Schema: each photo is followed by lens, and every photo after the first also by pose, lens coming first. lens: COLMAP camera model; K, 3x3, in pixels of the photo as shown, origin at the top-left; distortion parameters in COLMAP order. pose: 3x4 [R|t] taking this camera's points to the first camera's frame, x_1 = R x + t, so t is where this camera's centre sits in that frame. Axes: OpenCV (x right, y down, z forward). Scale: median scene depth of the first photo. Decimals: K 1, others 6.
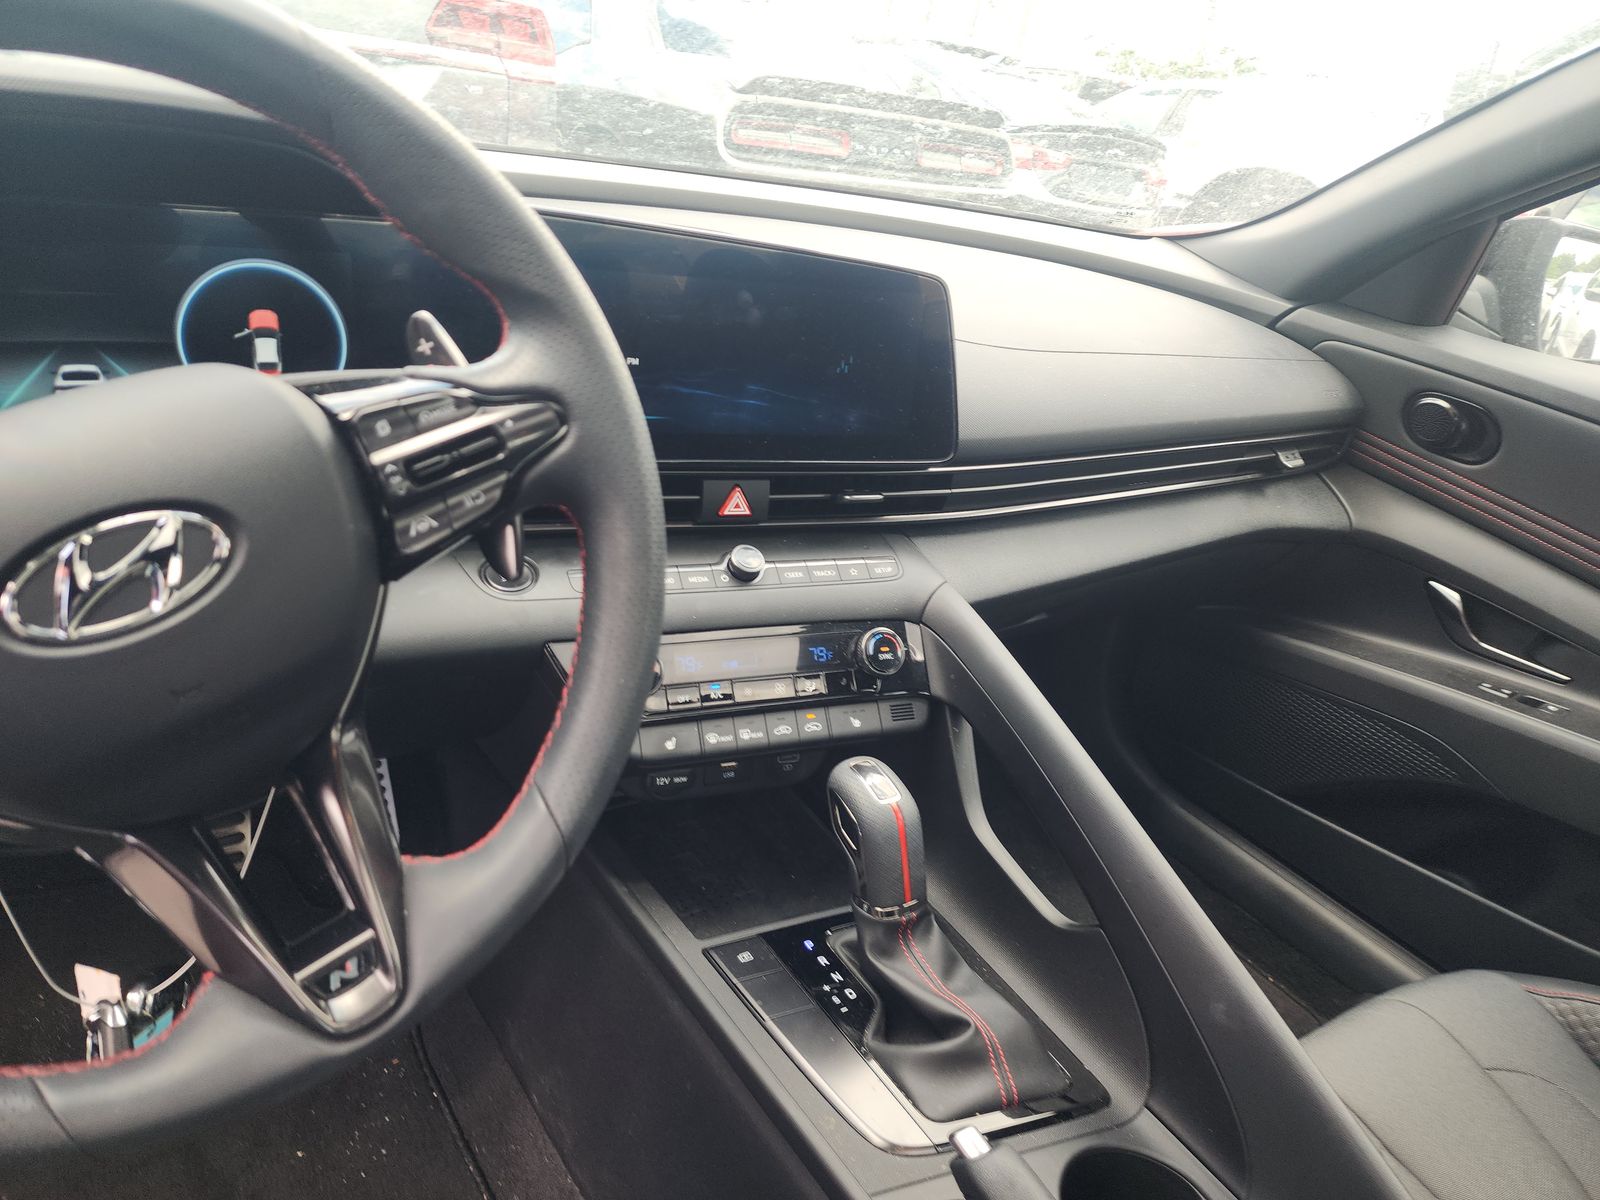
lens RADIAL K [[1094.0, 0, 800.0], [0, 1094.0, 600.0], [0, 0, 1]] dist [0.066652, -0.075351]
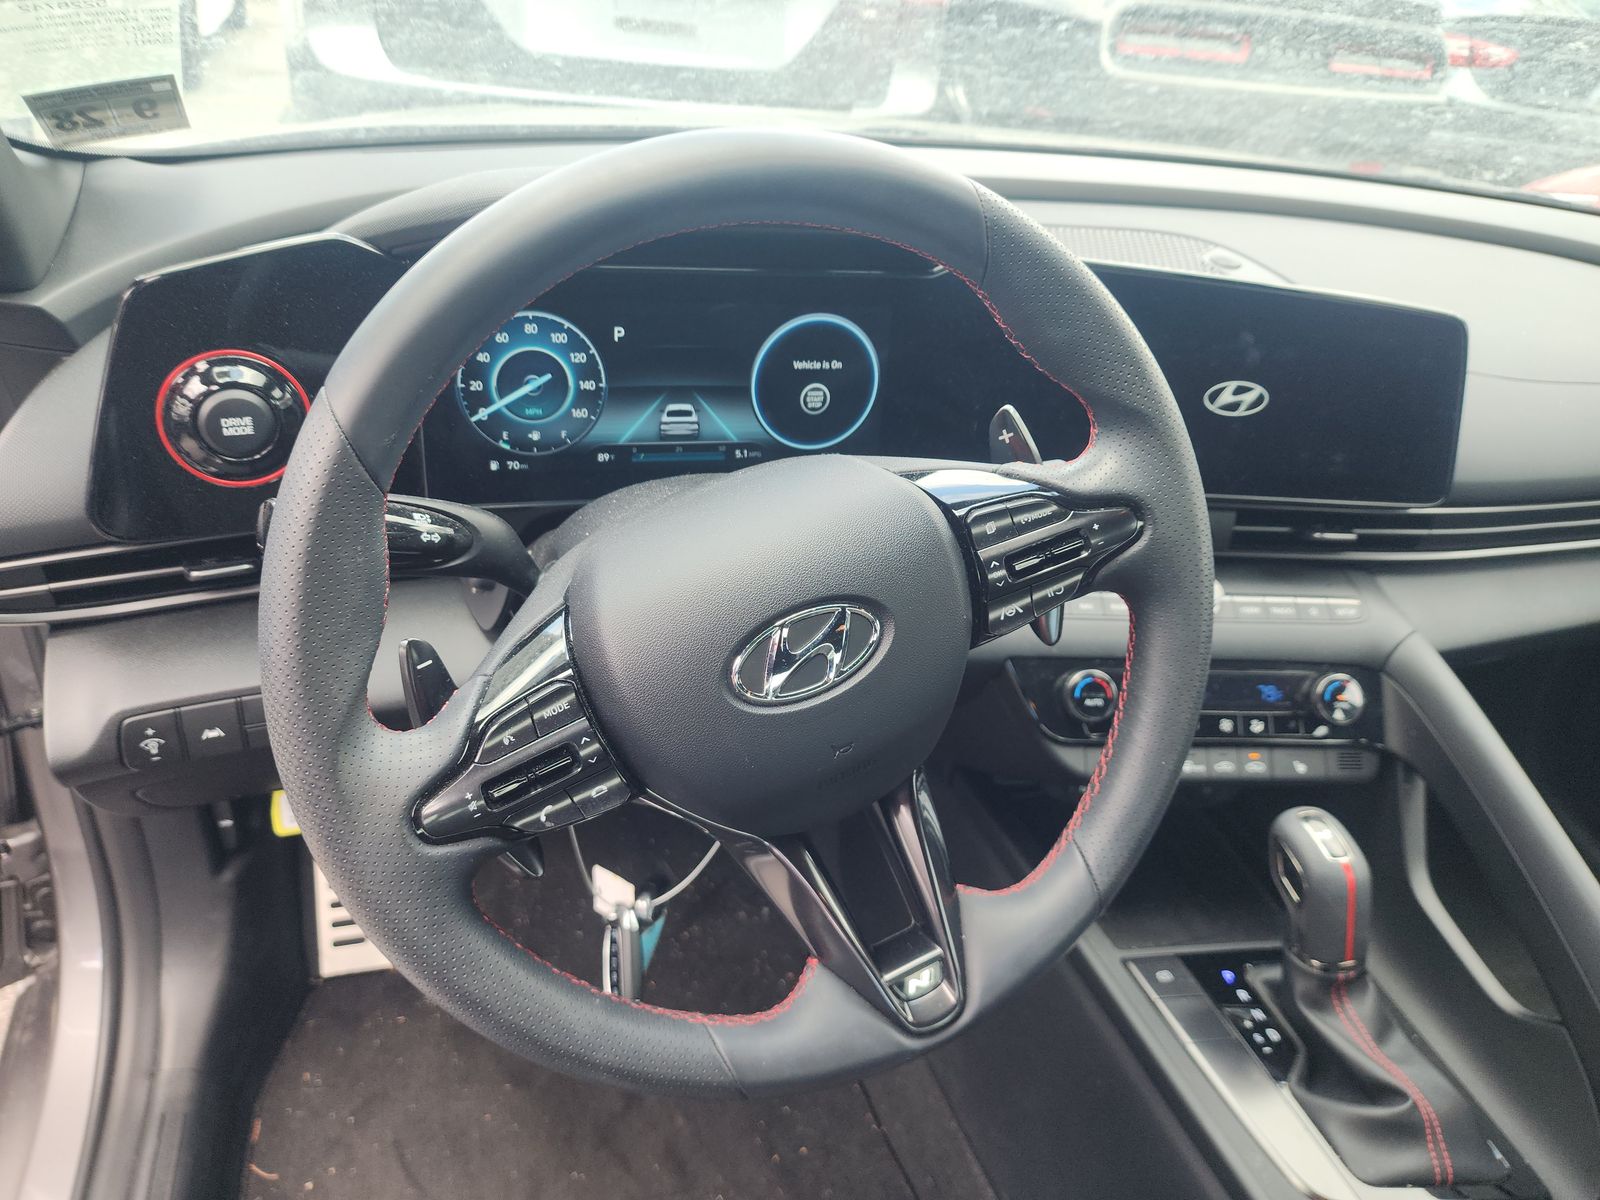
lens RADIAL K [[1094.0, 0, 800.0], [0, 1094.0, 600.0], [0, 0, 1]] dist [0.066652, -0.075351]
pose [[0.953307, 0.111107, -0.280824, -0.128752], [-0.092349, 0.992571, 0.079212, -0.082609], [0.287538, -0.049579, 0.956485, -0.085461]]
